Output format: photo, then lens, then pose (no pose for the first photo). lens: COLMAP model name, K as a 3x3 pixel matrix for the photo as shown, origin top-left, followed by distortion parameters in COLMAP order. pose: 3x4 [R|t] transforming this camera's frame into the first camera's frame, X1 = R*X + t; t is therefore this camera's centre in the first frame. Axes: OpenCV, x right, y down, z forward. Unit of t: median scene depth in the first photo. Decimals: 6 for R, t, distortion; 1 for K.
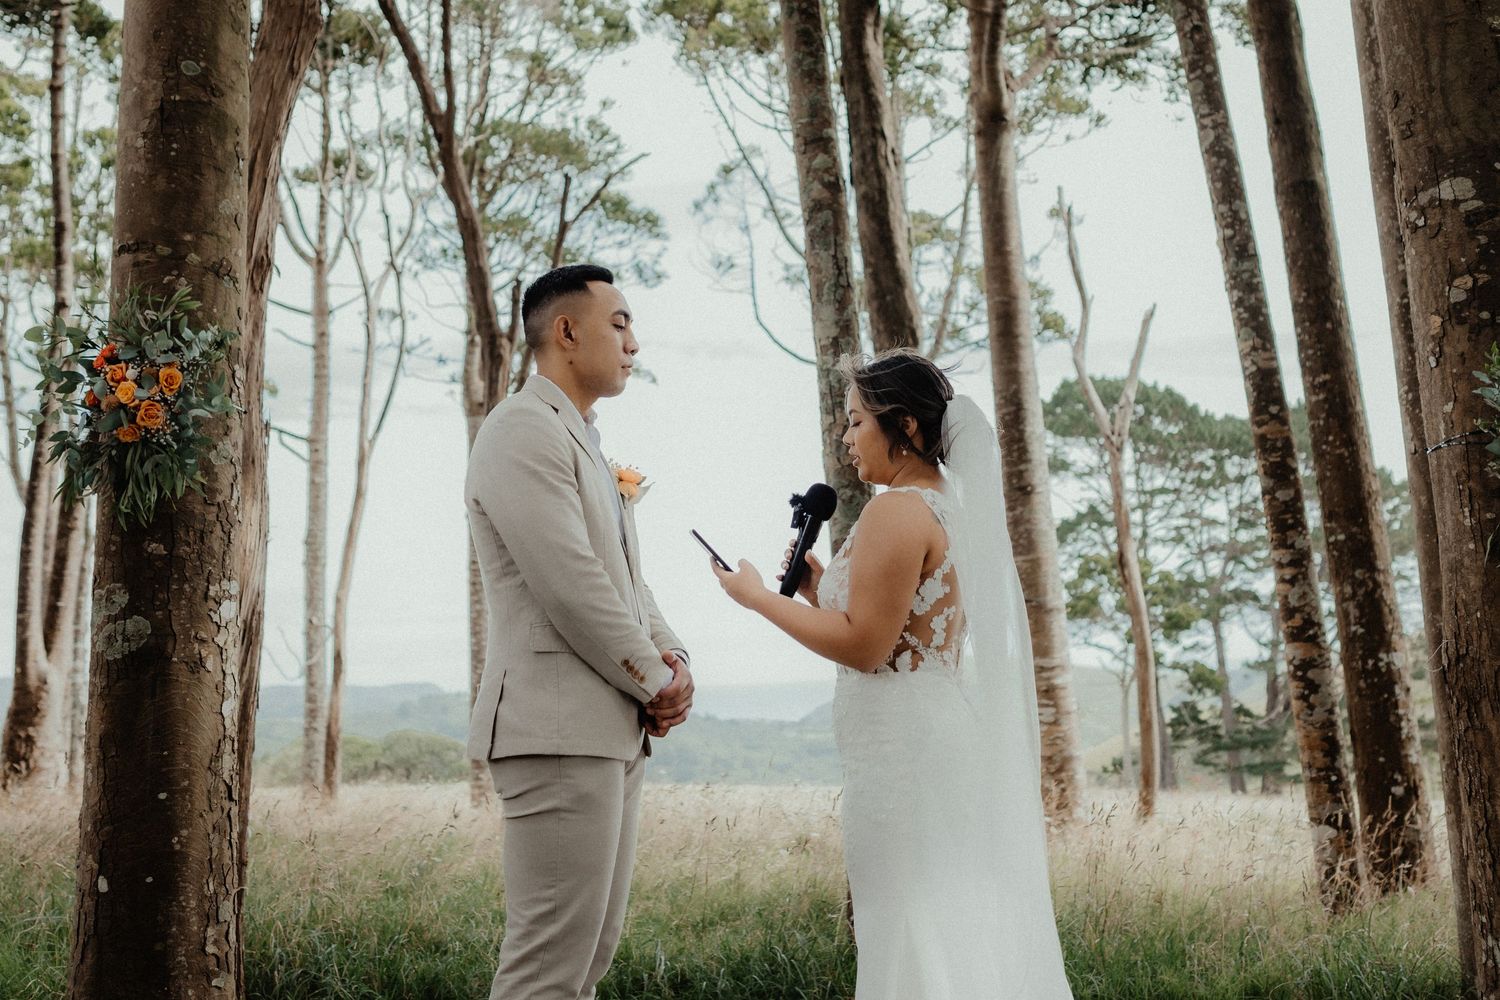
lens RADIAL K [[1080.3, 0, 816.7], [0, 1080.3, 500.5], [0, 0, 1]] dist [-0.006048, -0.005294]
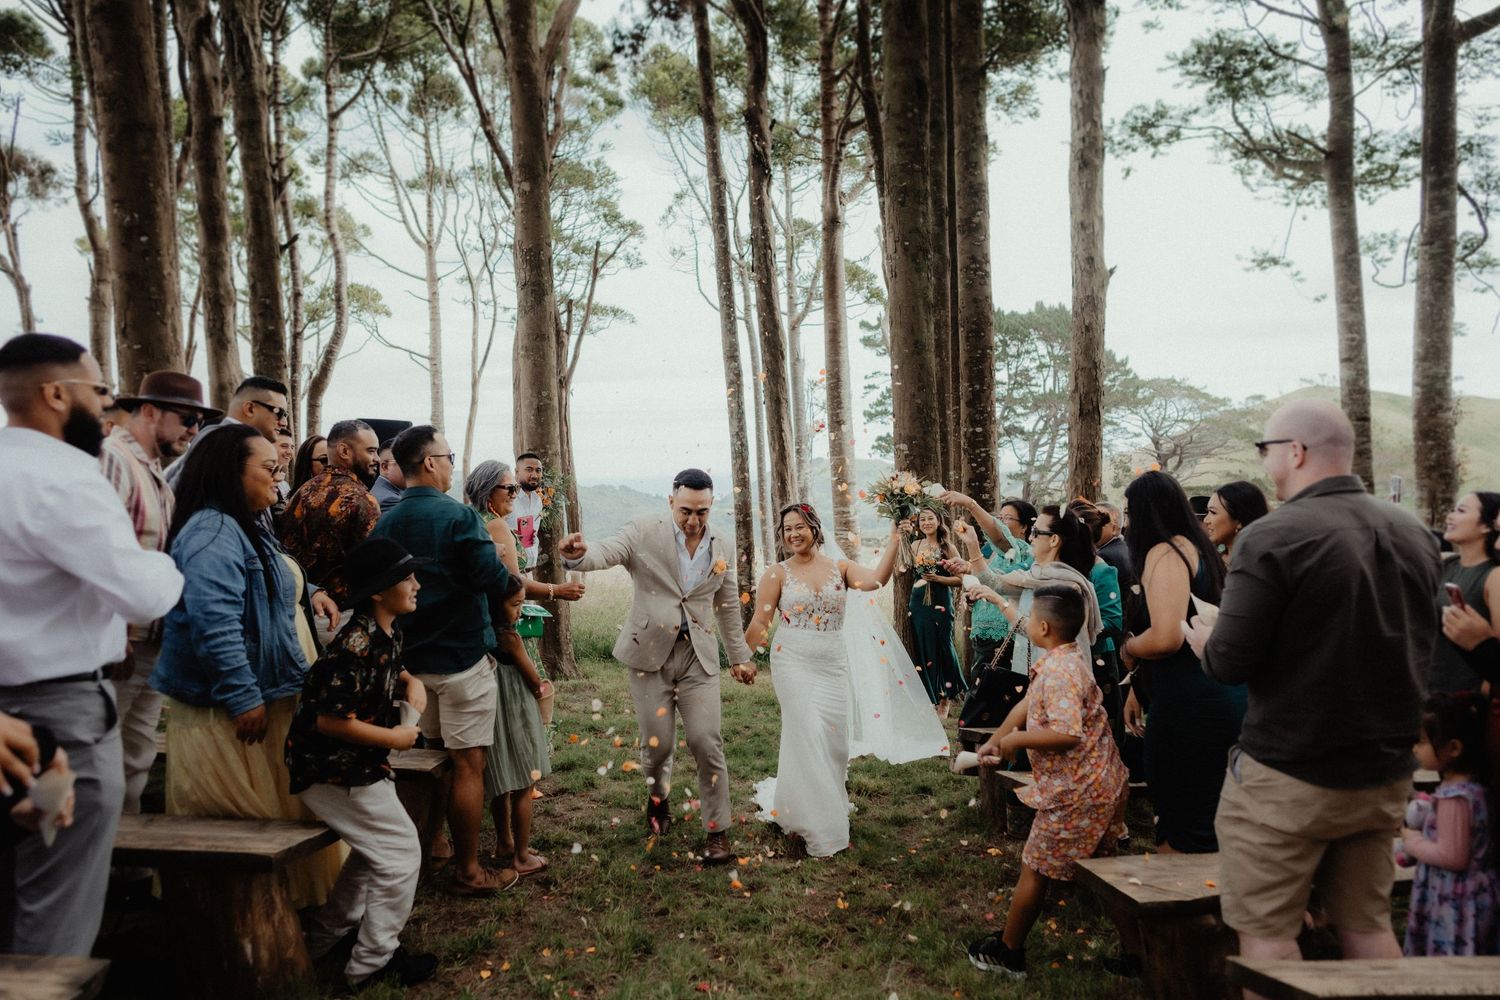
lens RADIAL K [[1027.7, 0, 778.2], [0, 1027.7, 469.7], [0, 0, 1]] dist [-0.003739, 0.001188]
pose [[0.998612, 0.021472, 0.048085, -0.001551], [-0.031130, 0.977173, 0.210151, -0.111612], [-0.042475, -0.211357, 0.976486, -0.288079]]
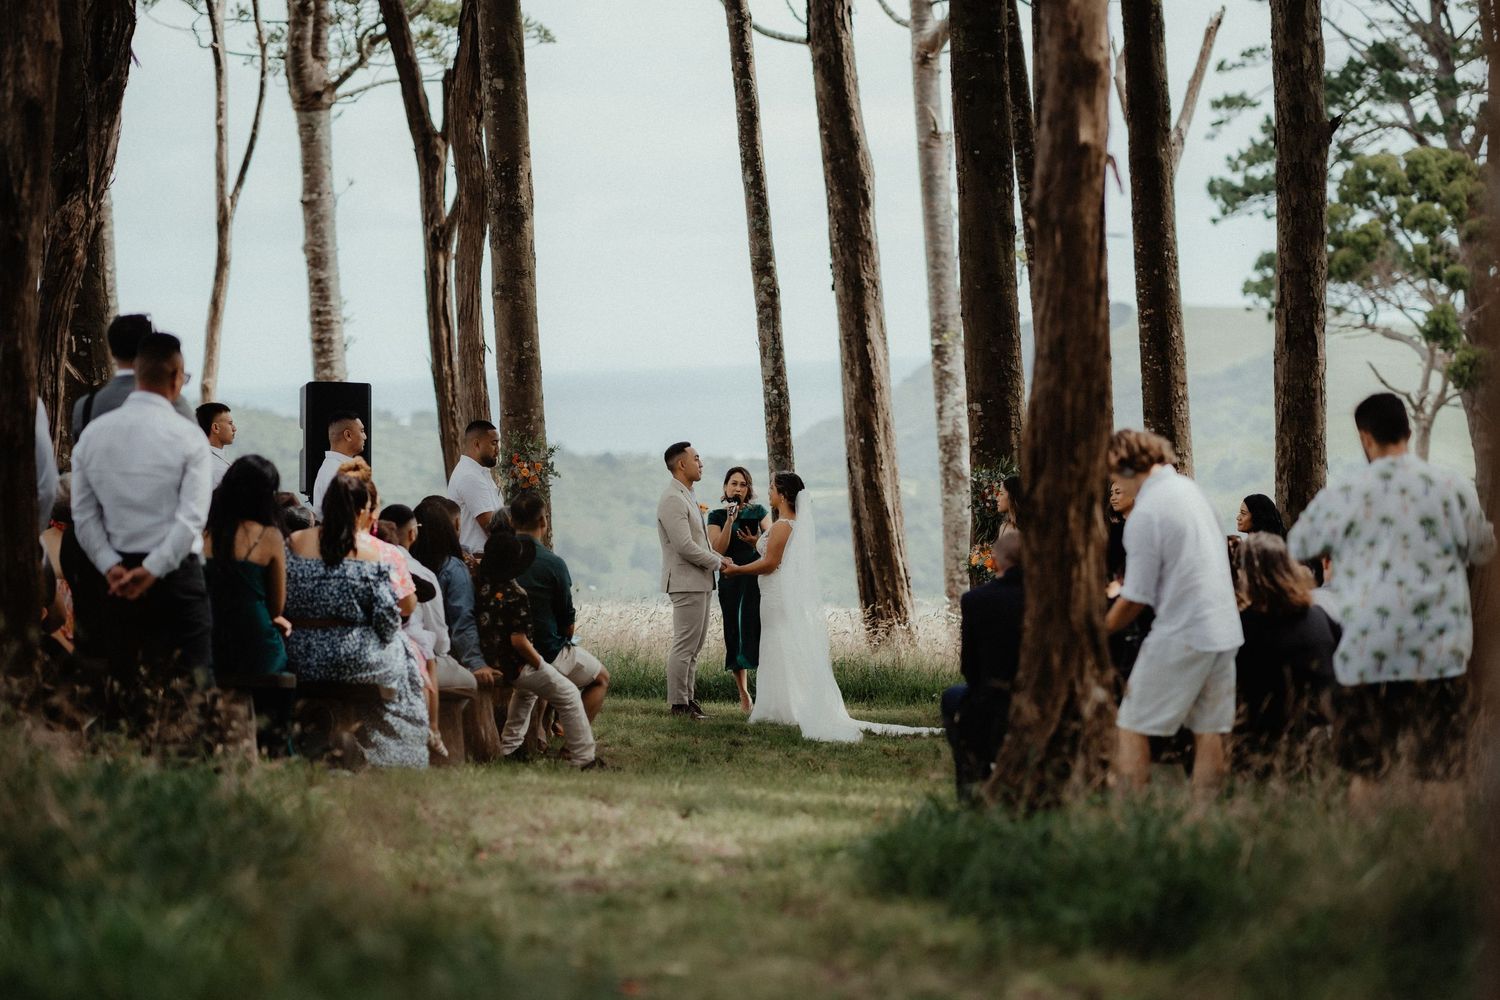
lens RADIAL K [[3672.0, 0, 750.0], [0, 3672.0, 500.0], [0, 0, 1]] dist [0.114669, 0.179465]
pose [[0.999862, 0.010721, -0.012685, 0.005099], [-0.007190, 0.967892, 0.251264, -0.210239], [0.014971, -0.251138, 0.967835, -0.674455]]
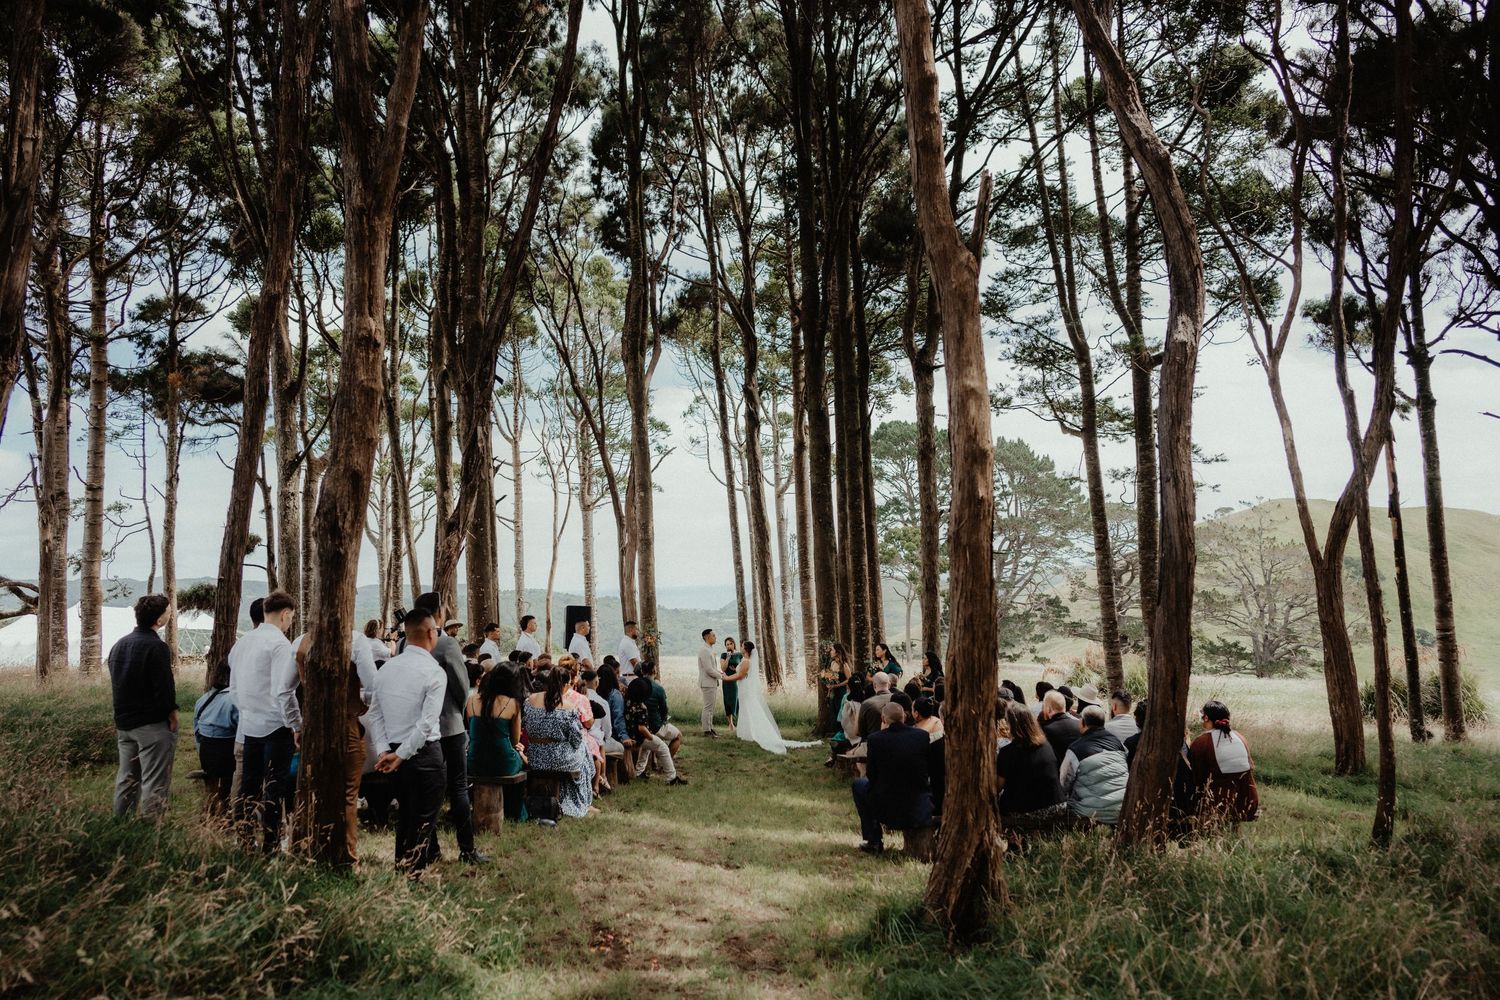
lens RADIAL K [[978.1, 0, 750.0], [0, 978.1, 500.0], [0, 0, 1]] dist [-0.003230, 0.002903]
pose [[0.999638, 0.016066, 0.021595, -0.006344], [-0.018738, 0.991356, 0.129851, -0.177965], [-0.019322, -0.130208, 0.991298, -0.498756]]
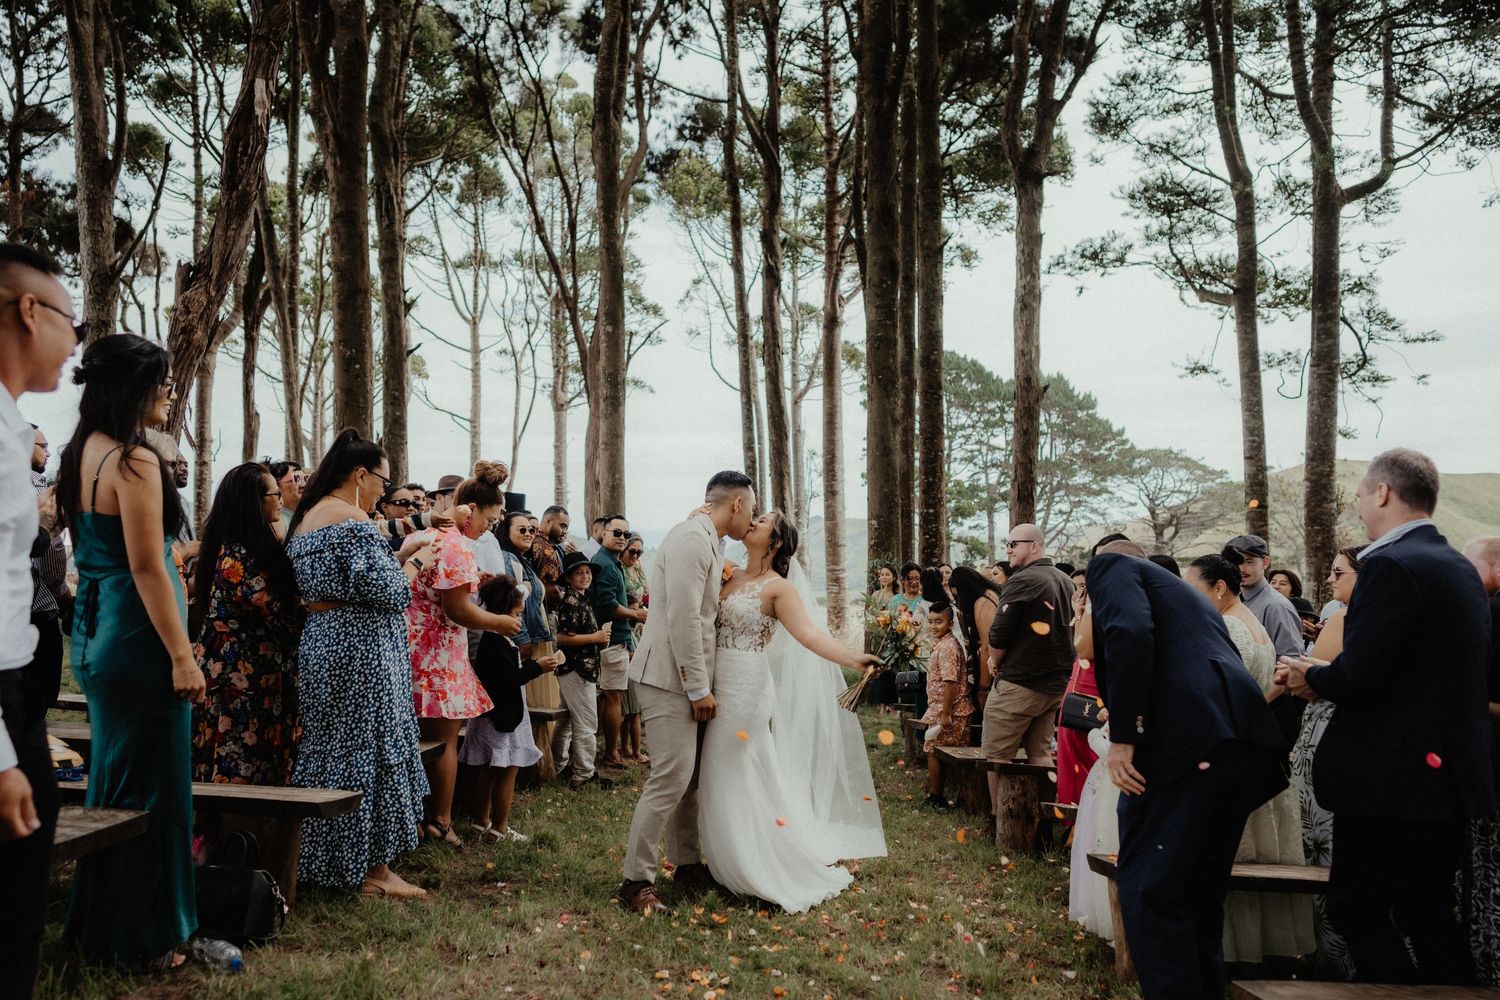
lens RADIAL K [[1036.3, 0, 737.8], [0, 1036.3, 495.8], [0, 0, 1]] dist [0.000277, 0.002243]
pose [[0.998561, 0.052621, 0.010352, -0.008103], [-0.053627, 0.981624, 0.183132, -0.132320], [-0.000525, -0.183424, 0.983034, -0.372220]]
